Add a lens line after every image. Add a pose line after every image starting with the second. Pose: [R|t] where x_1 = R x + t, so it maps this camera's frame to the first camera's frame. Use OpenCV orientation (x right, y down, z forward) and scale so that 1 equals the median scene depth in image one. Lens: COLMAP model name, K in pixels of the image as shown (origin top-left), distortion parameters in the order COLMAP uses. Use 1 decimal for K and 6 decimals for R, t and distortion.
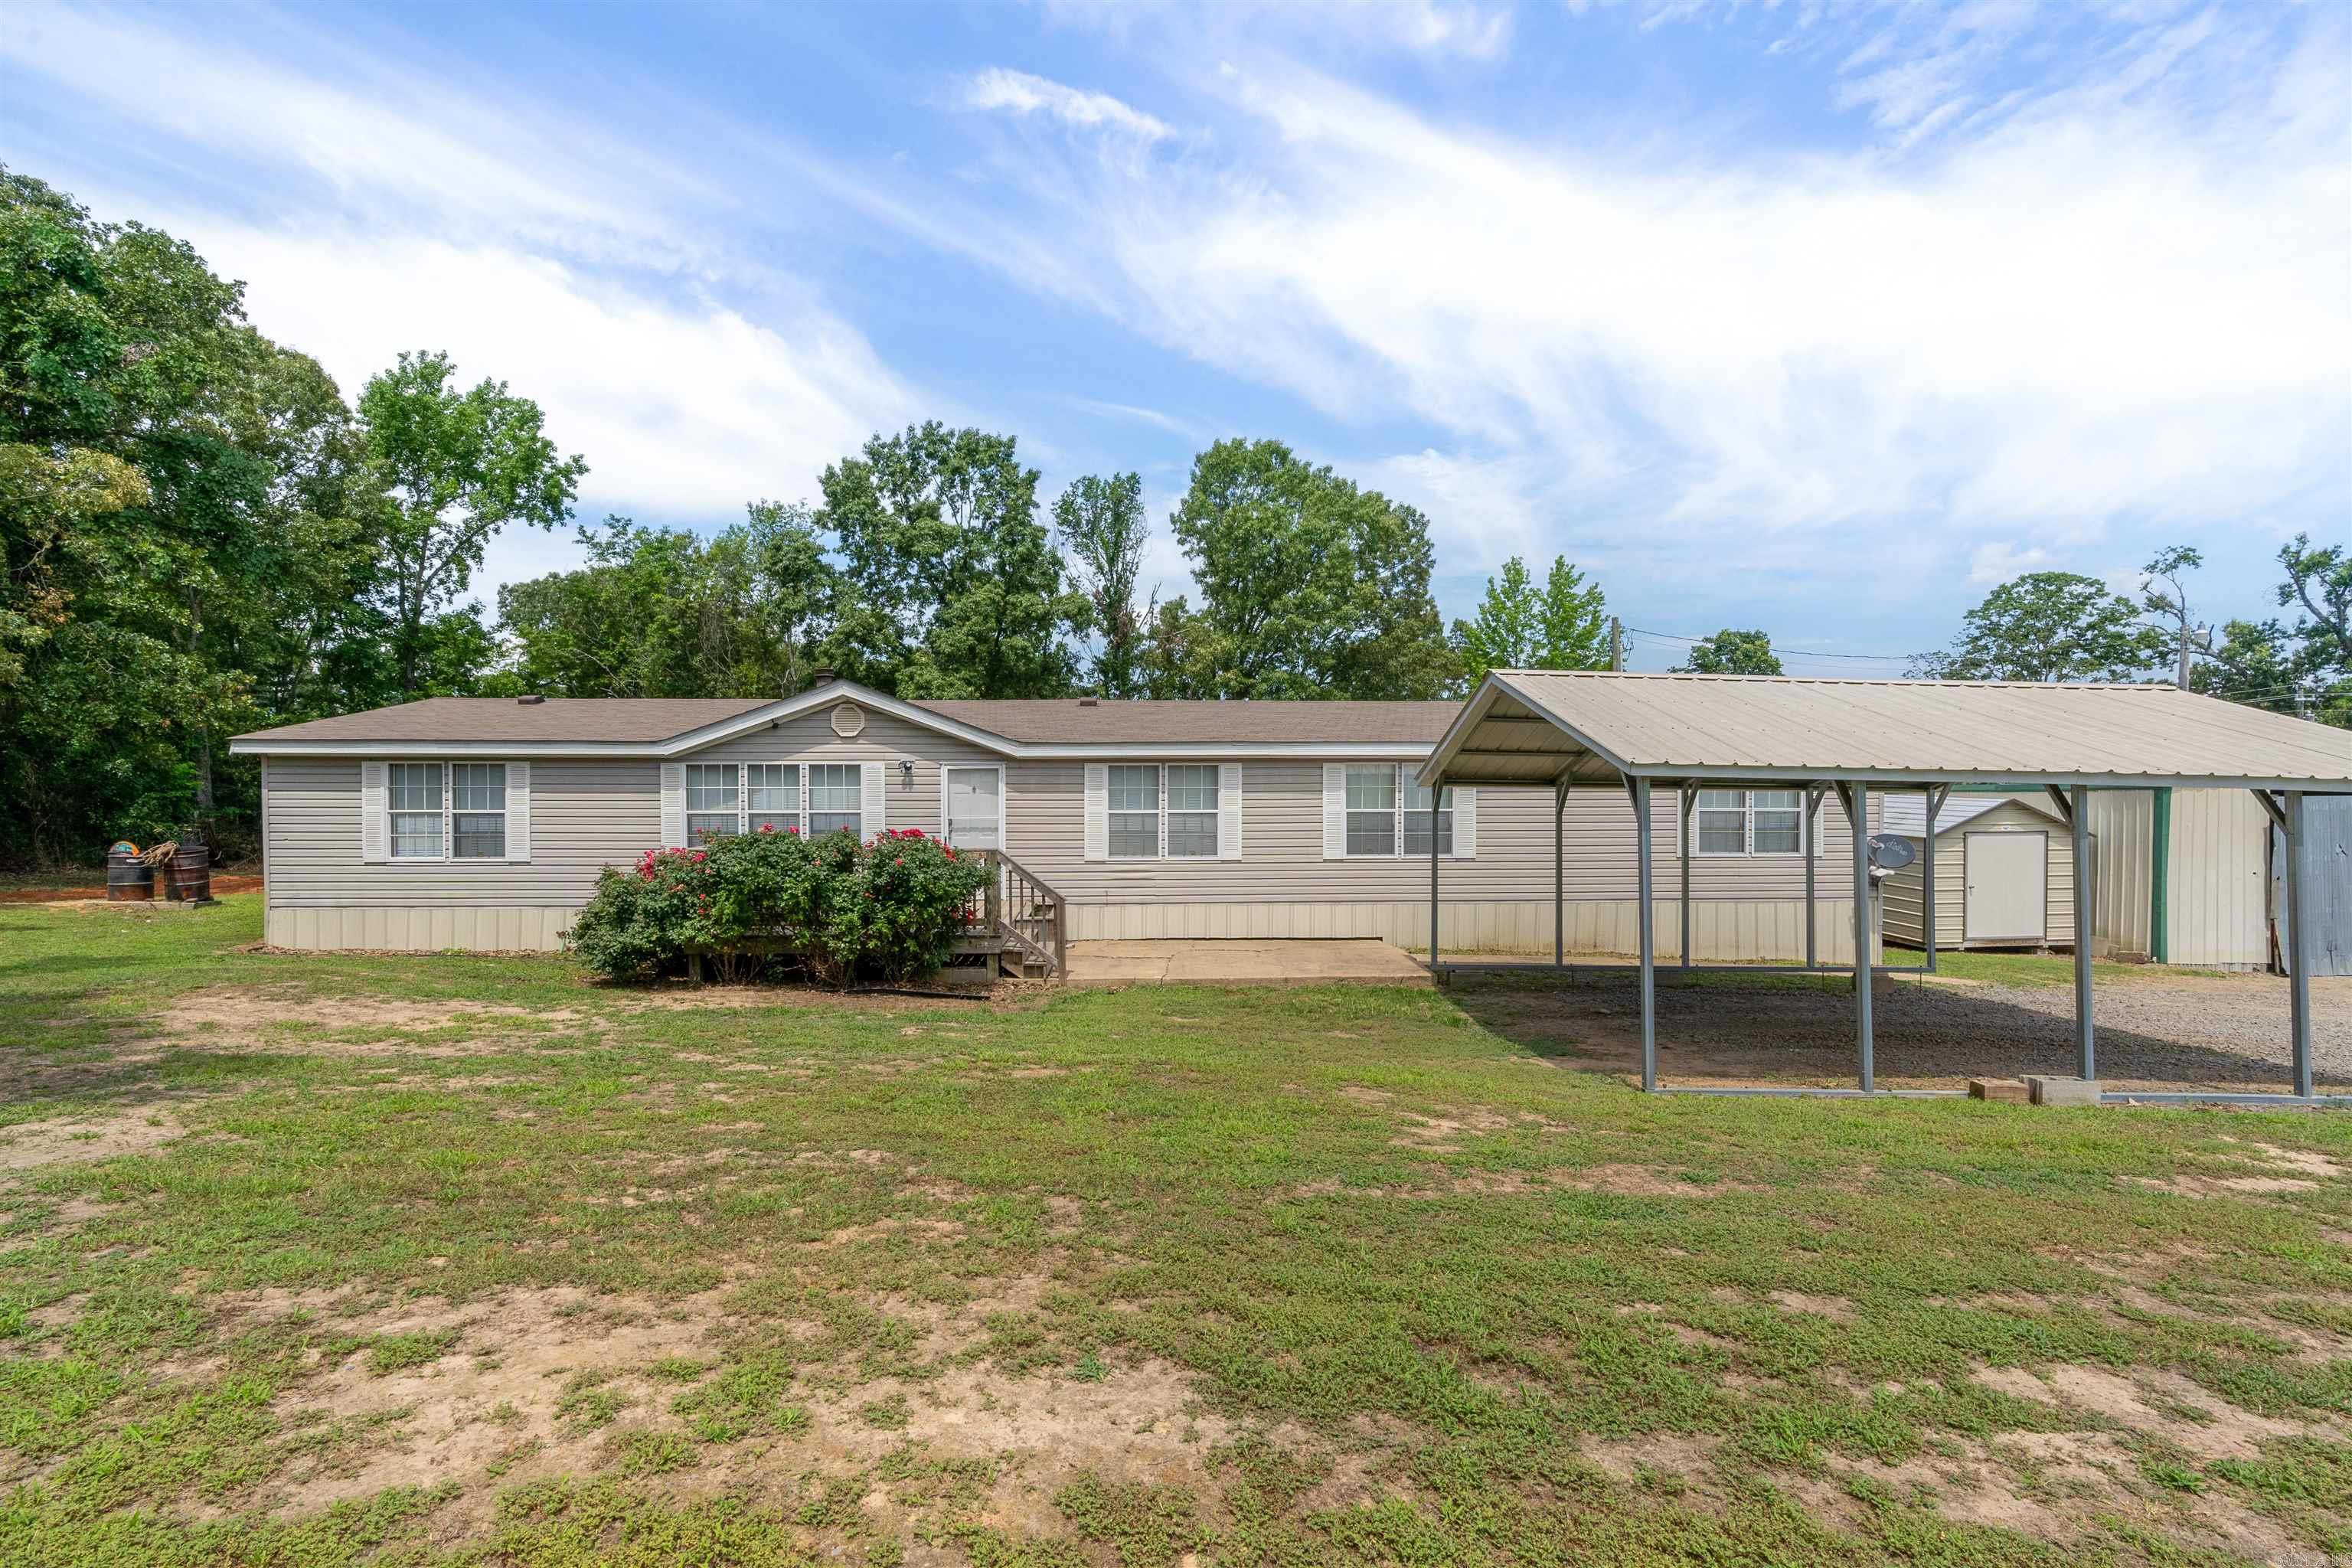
lens RADIAL K [[1073.3, 0, 1159.0], [0, 1073.3, 792.3], [0, 0, 1]] dist [-0.005467, -0.000083]
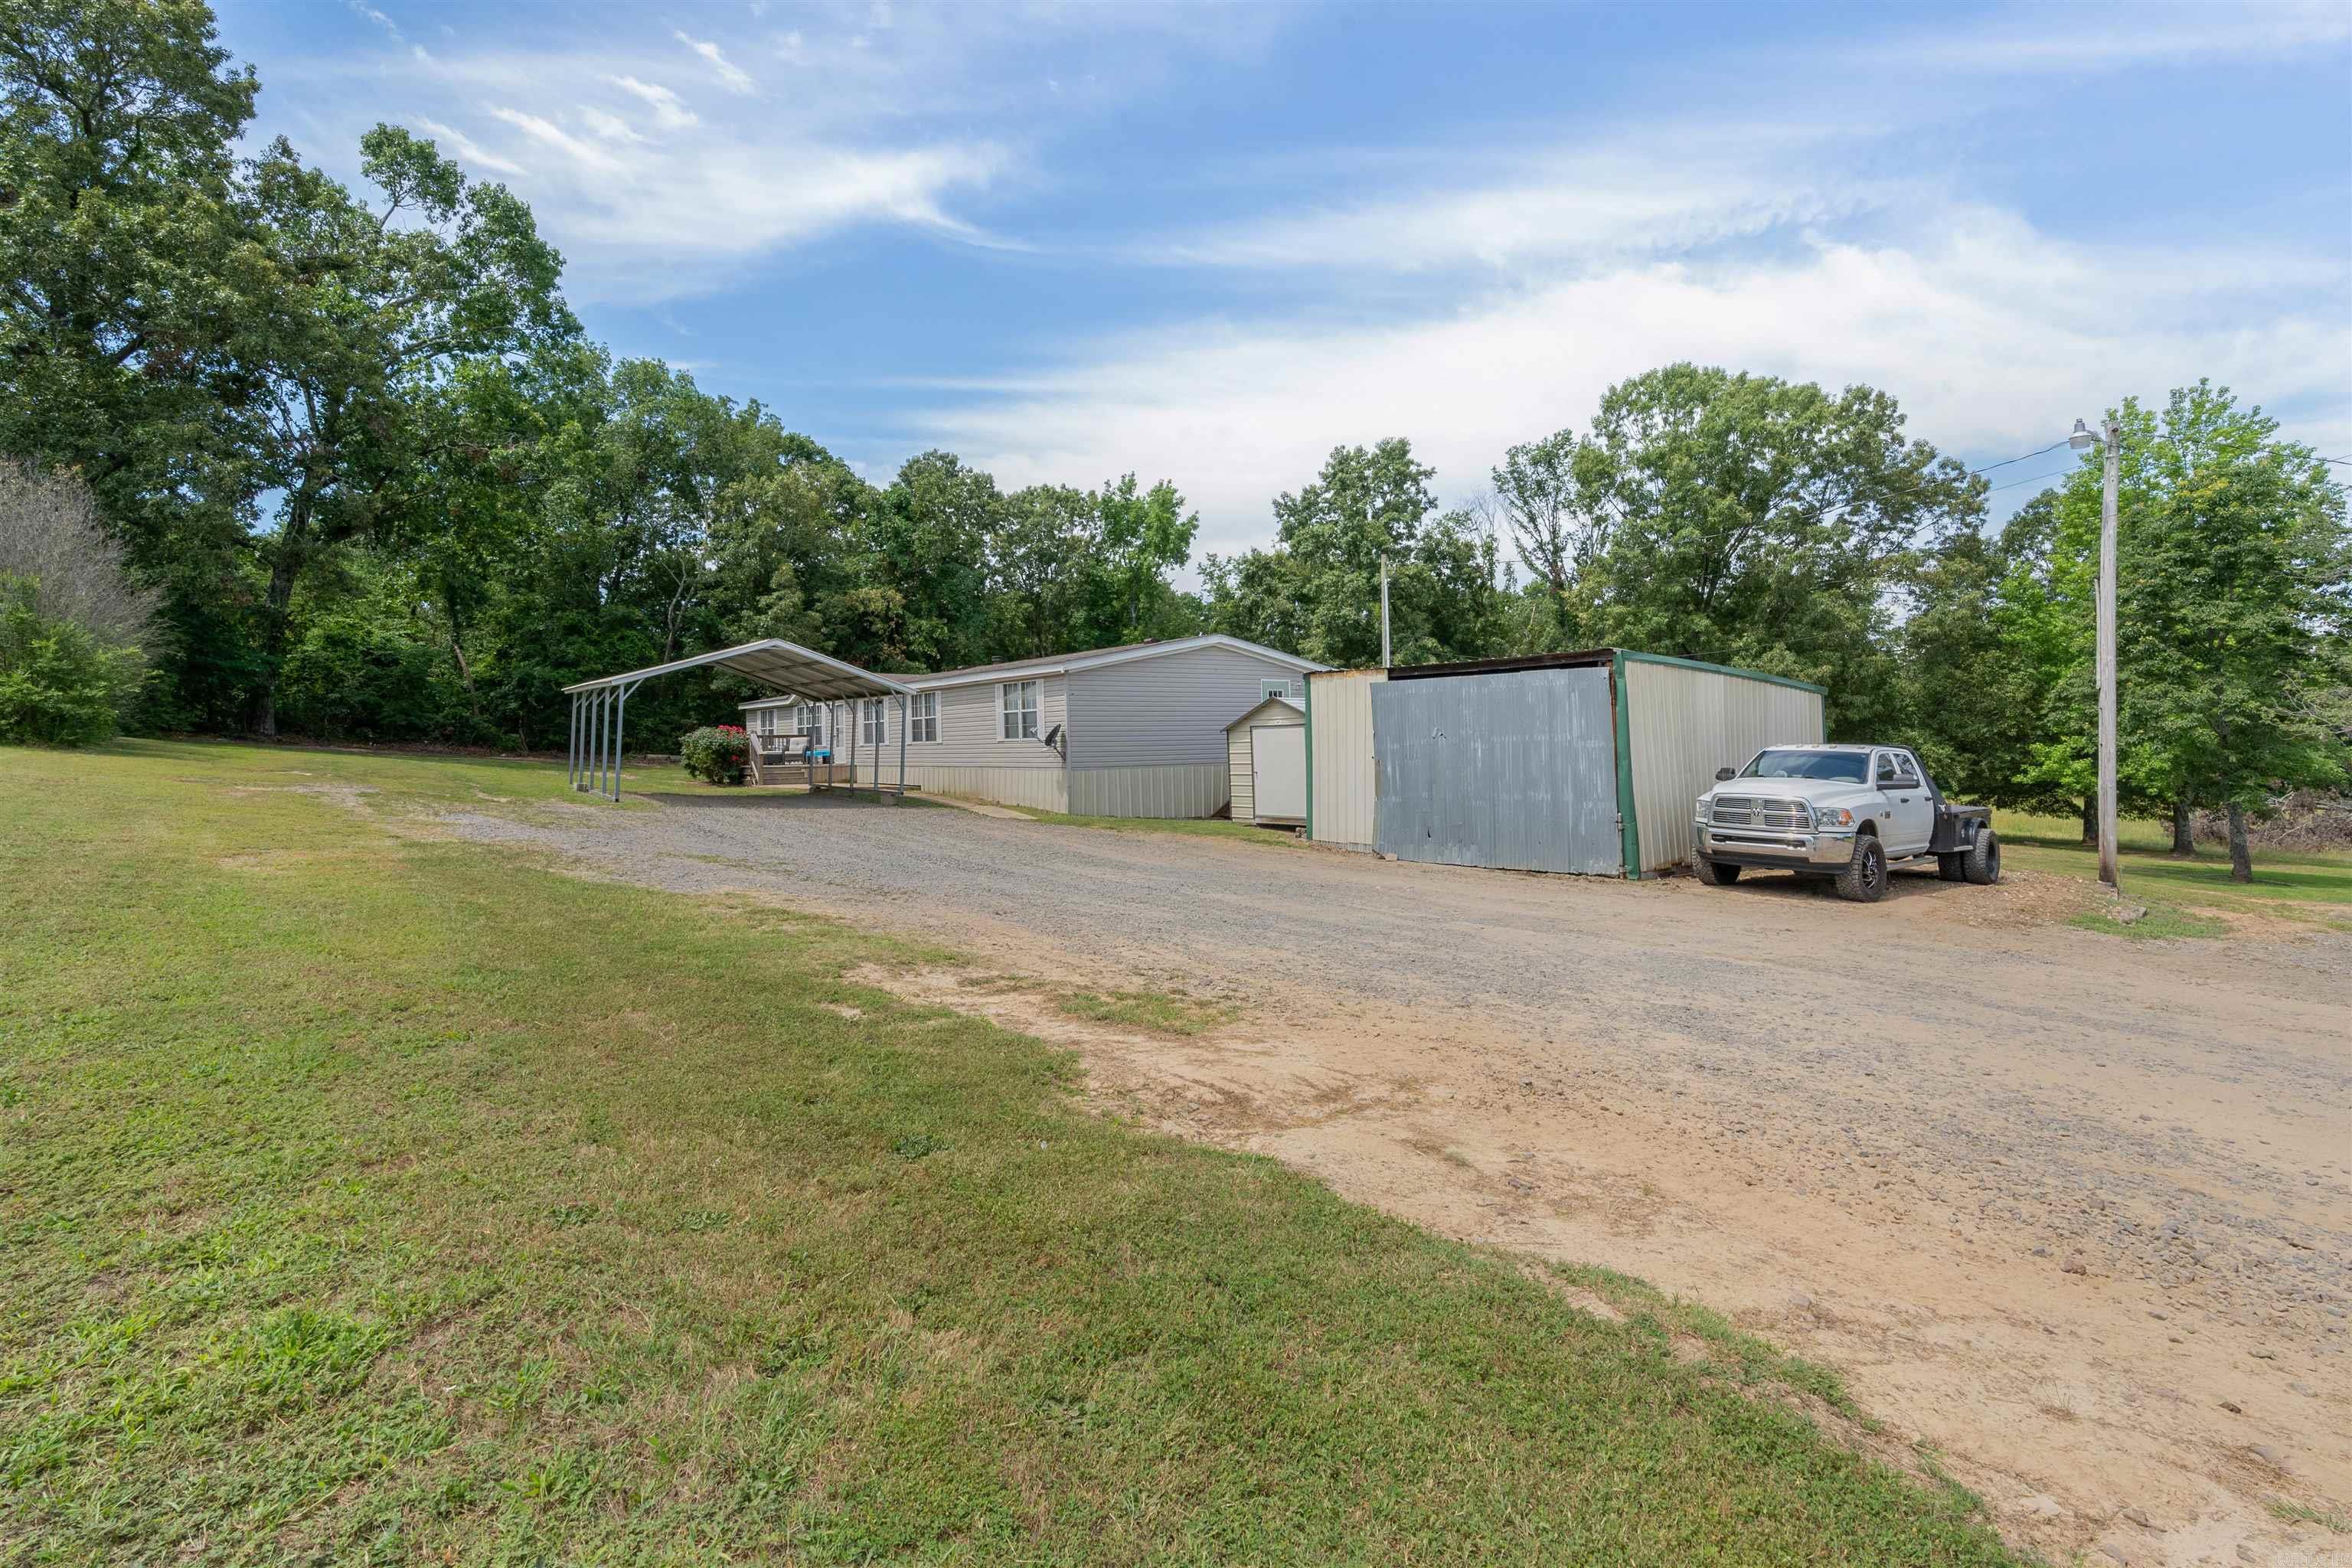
lens RADIAL K [[1073.3, 0, 1159.0], [0, 1073.3, 792.3], [0, 0, 1]] dist [-0.005467, -0.000083]
pose [[0.511981, 0.051854, -0.857430, 0.139943], [-0.030553, 0.998644, 0.042151, 0.005286], [0.858453, 0.004616, 0.512871, 0.023133]]
